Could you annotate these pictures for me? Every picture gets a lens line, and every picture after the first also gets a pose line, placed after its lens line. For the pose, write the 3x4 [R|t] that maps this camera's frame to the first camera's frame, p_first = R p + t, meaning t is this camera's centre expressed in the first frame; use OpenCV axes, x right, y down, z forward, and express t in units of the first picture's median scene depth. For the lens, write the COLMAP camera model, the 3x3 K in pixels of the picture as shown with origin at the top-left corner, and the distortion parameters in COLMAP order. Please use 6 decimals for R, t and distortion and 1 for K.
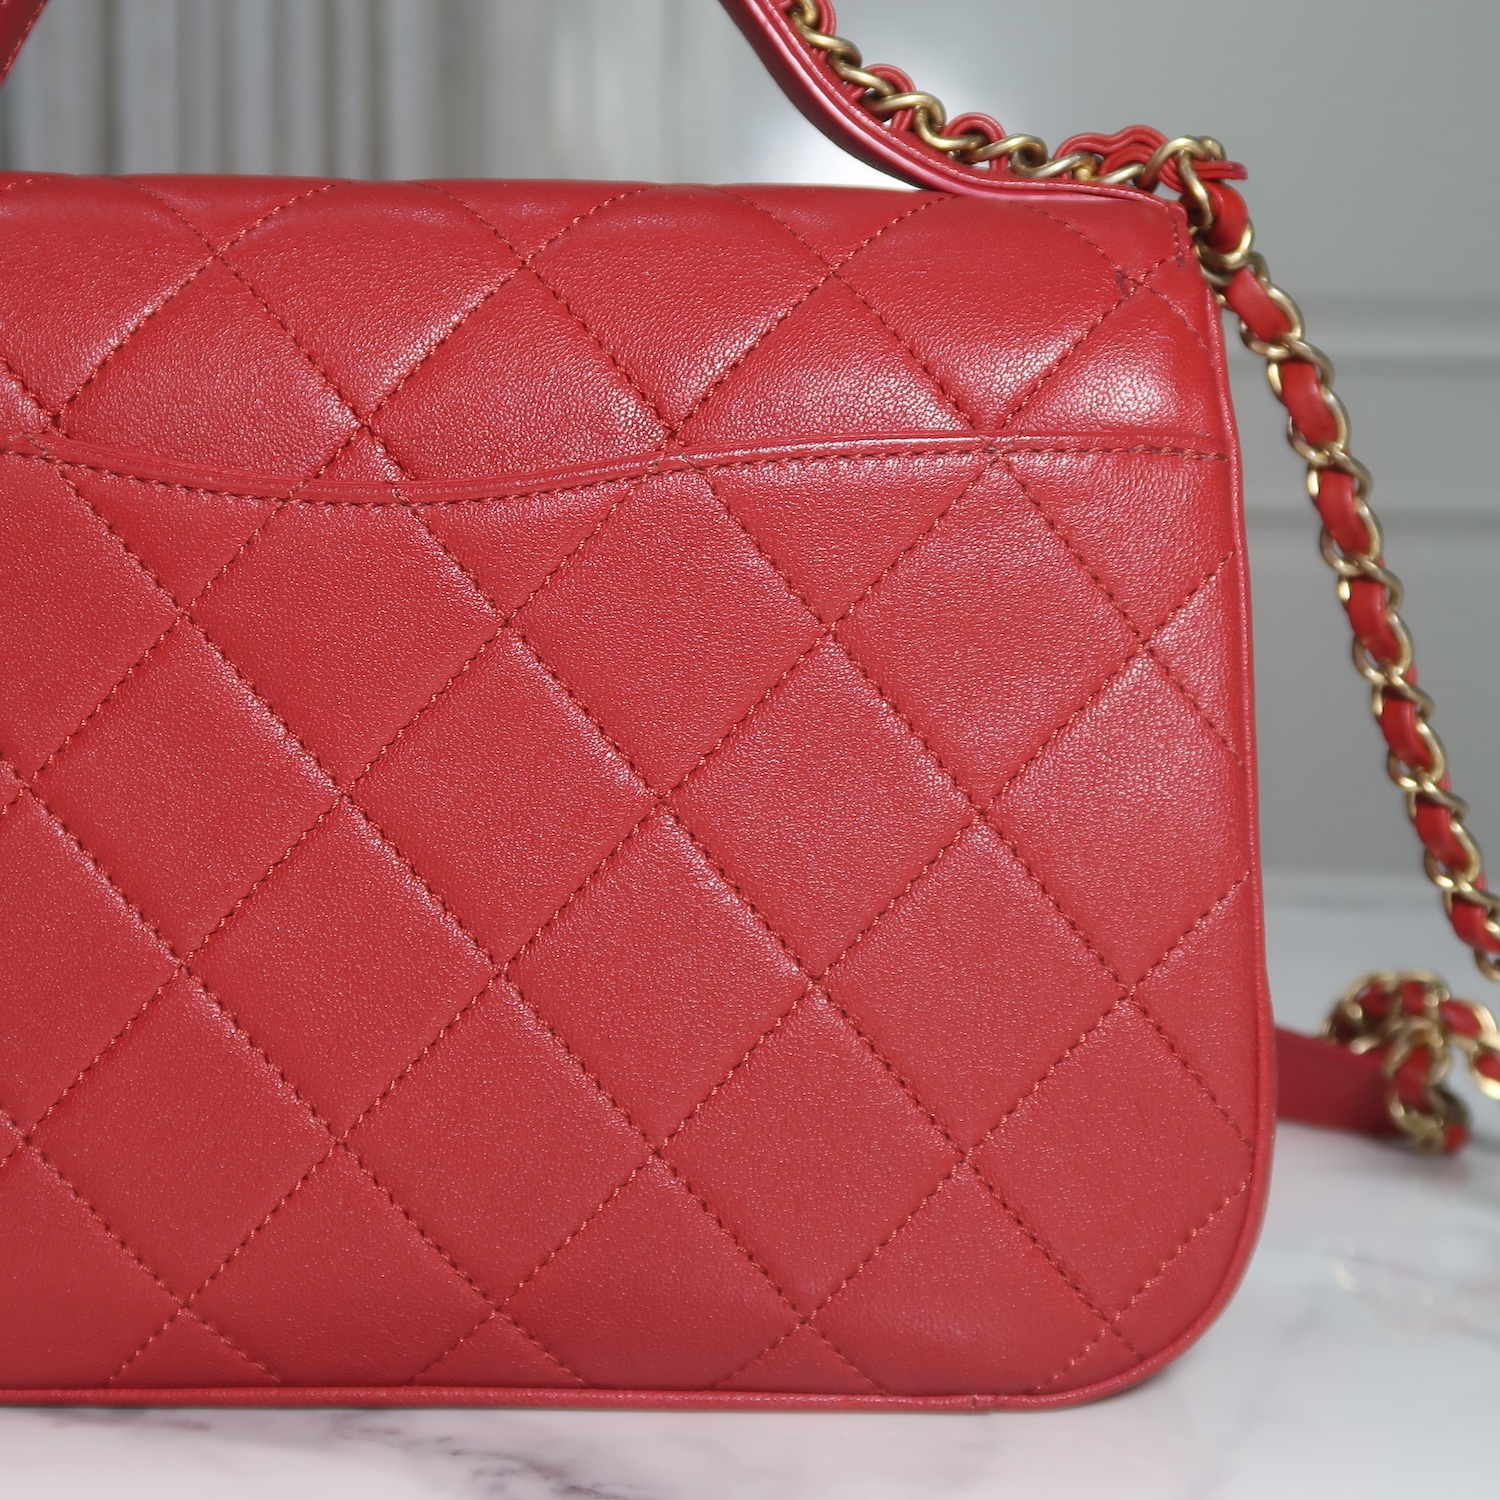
lens RADIAL K [[2896.2, 0, 750.0], [0, 2896.2, 750.0], [0, 0, 1]] dist [-0.004746, -0.063117]
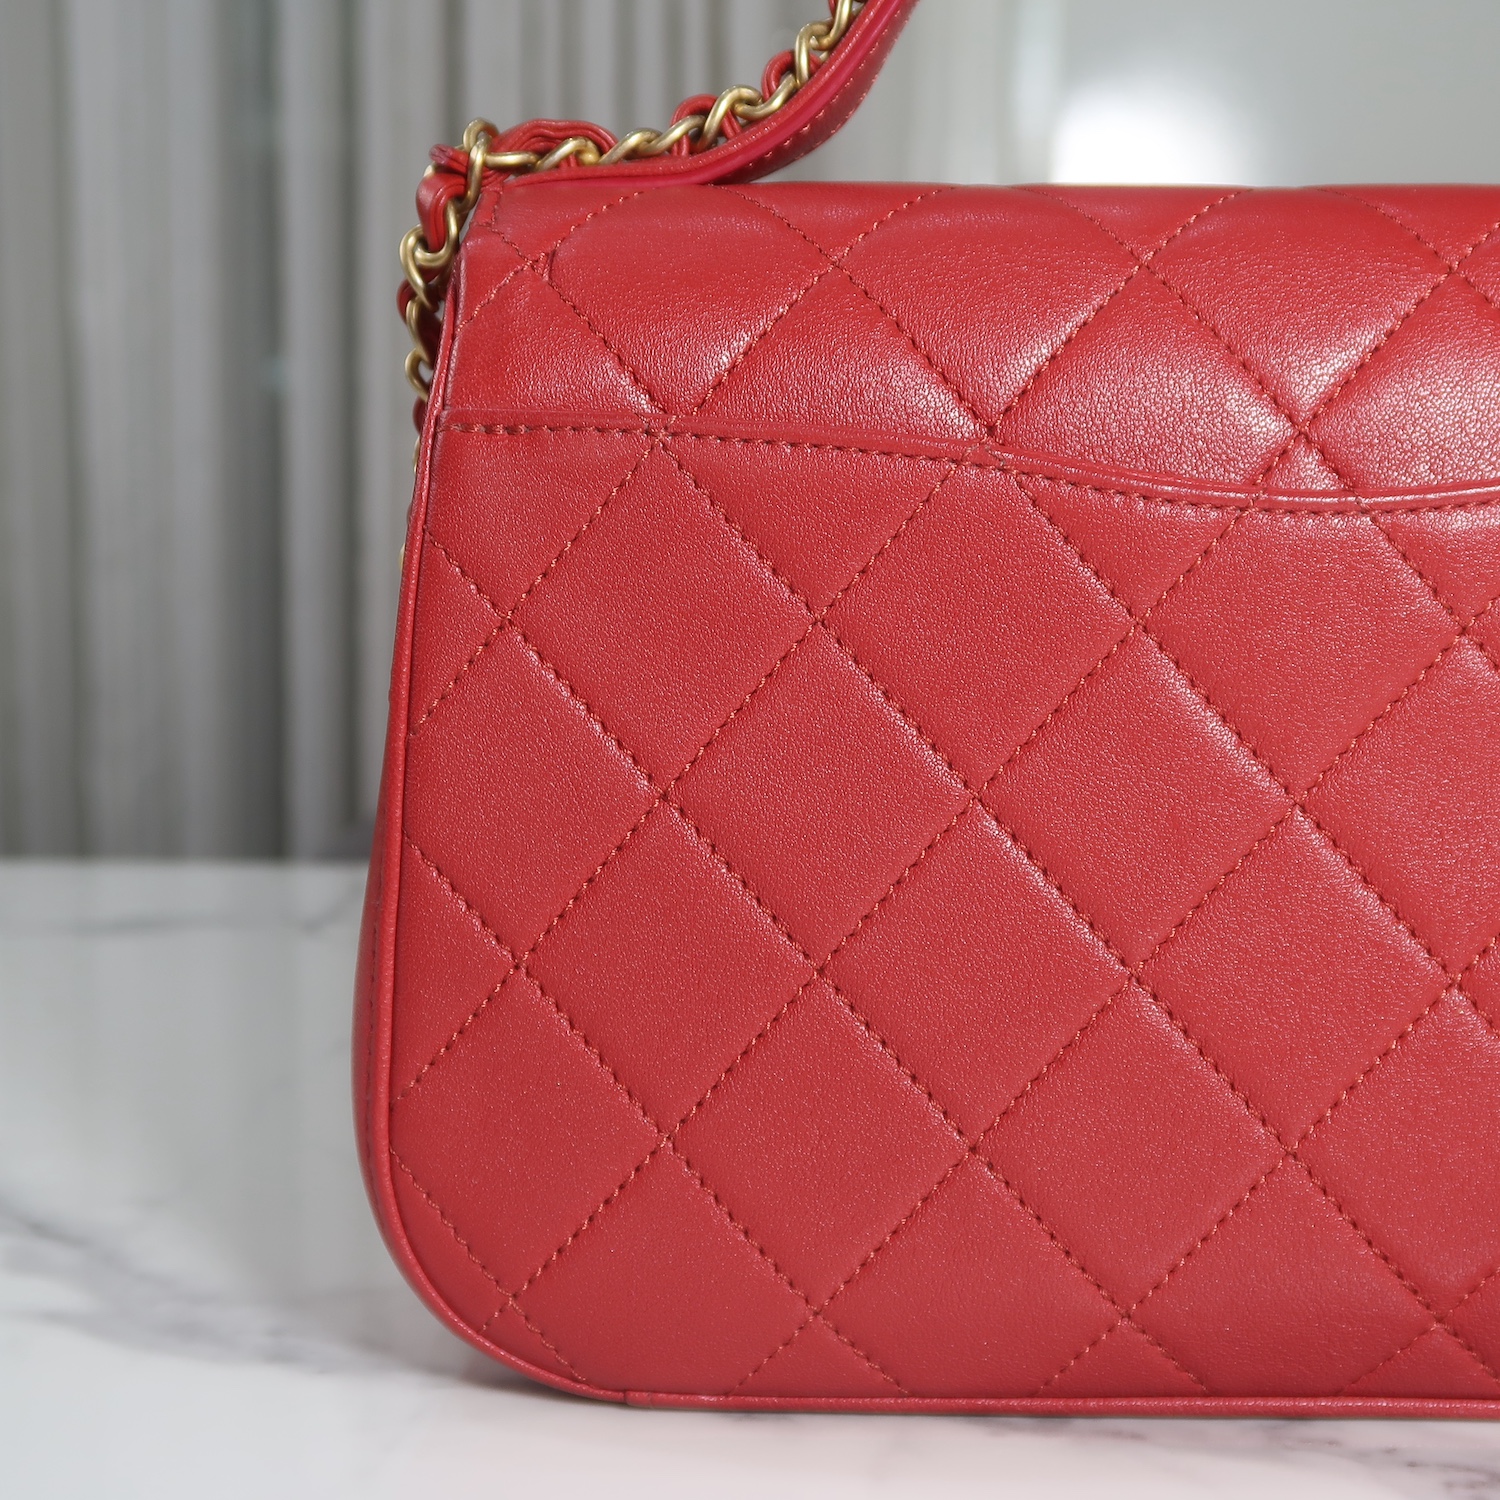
lens RADIAL K [[2896.2, 0, 750.0], [0, 2896.2, 750.0], [0, 0, 1]] dist [-0.004746, -0.063117]
pose [[0.998540, -0.004739, -0.053800, -0.269244], [0.004761, 0.999989, 0.000276, -0.004192], [0.053798, -0.000532, 0.998552, -0.005410]]
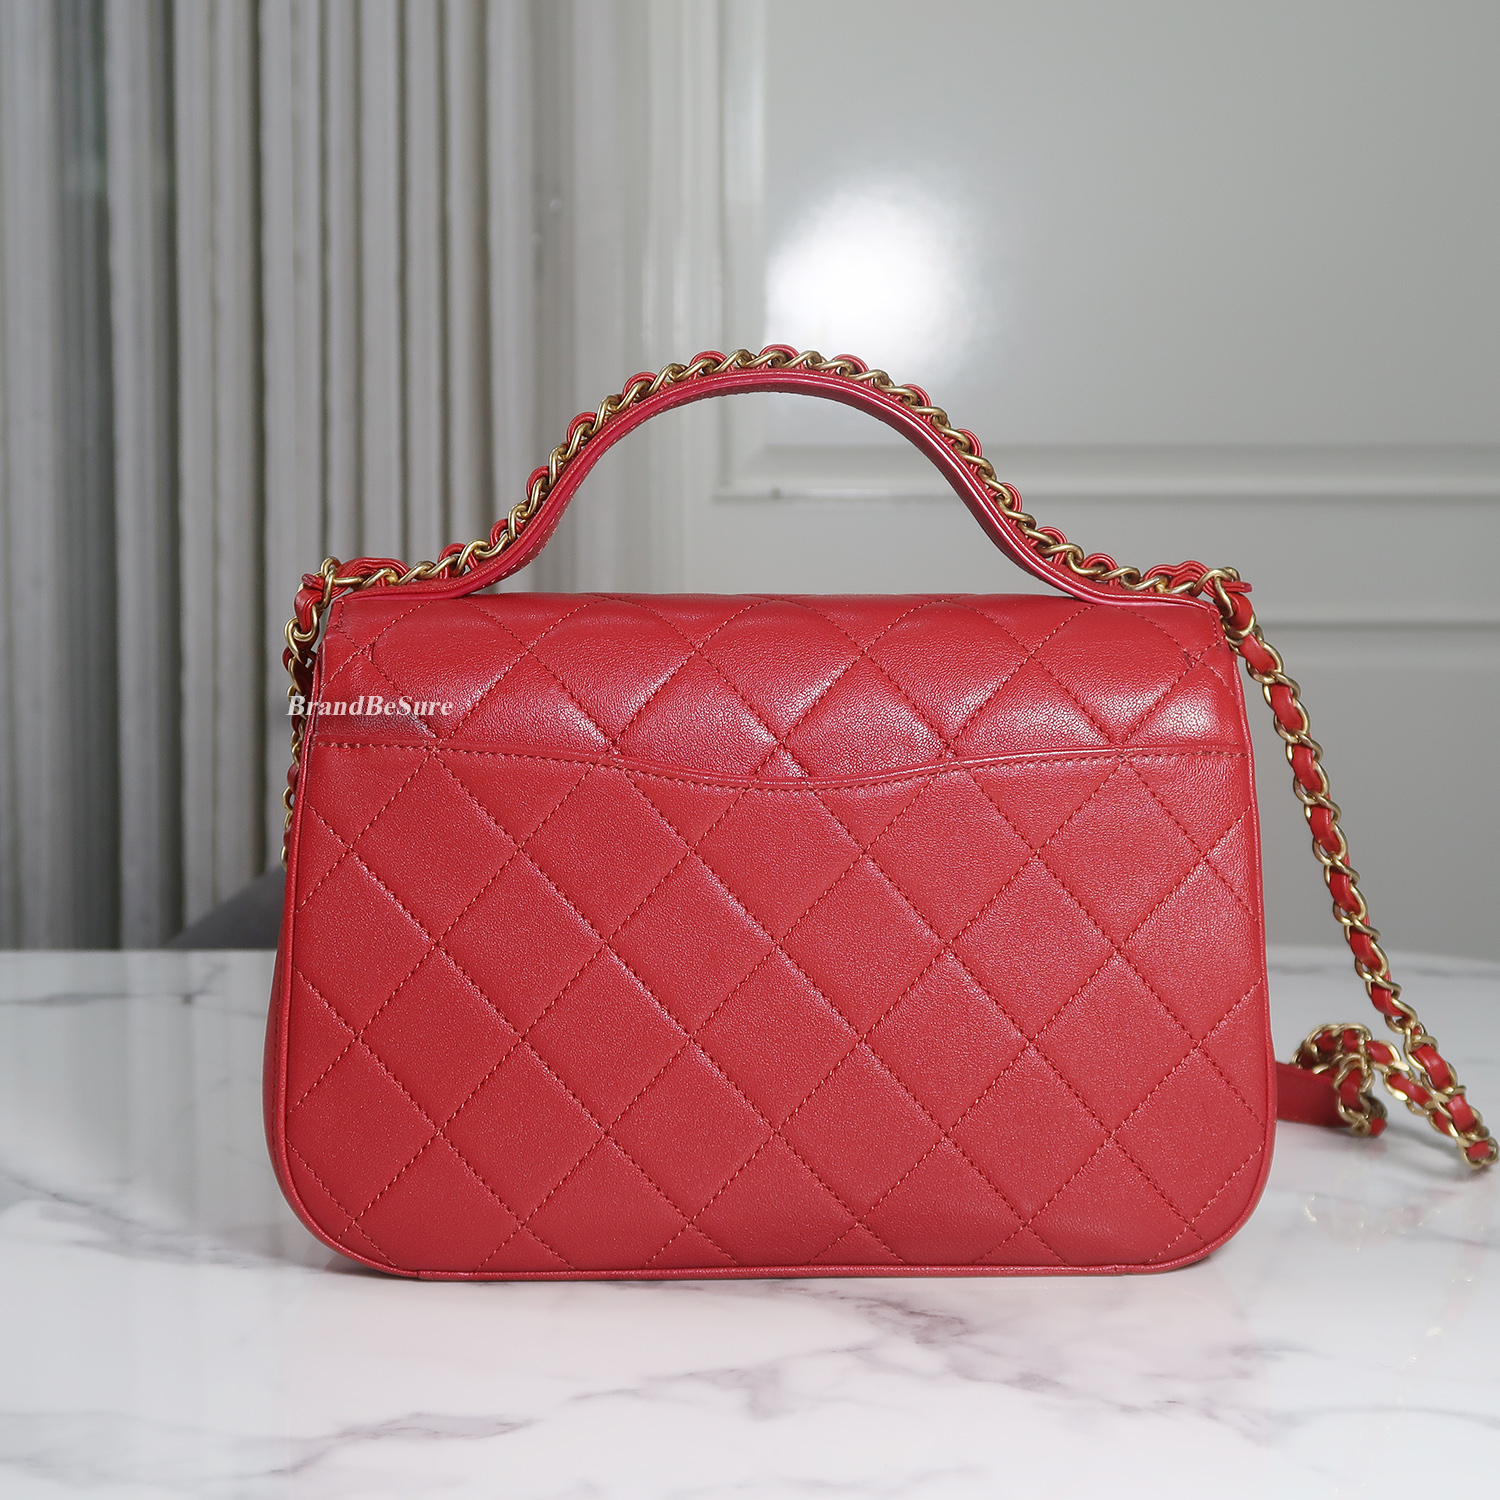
lens RADIAL K [[2896.2, 0, 750.0], [0, 2896.2, 750.0], [0, 0, 1]] dist [-0.004746, -0.063117]
pose [[0.999655, -0.012761, 0.022966, -0.195323], [0.012972, 0.999875, -0.009078, -0.091439], [-0.022848, 0.009373, 0.999695, -0.846111]]
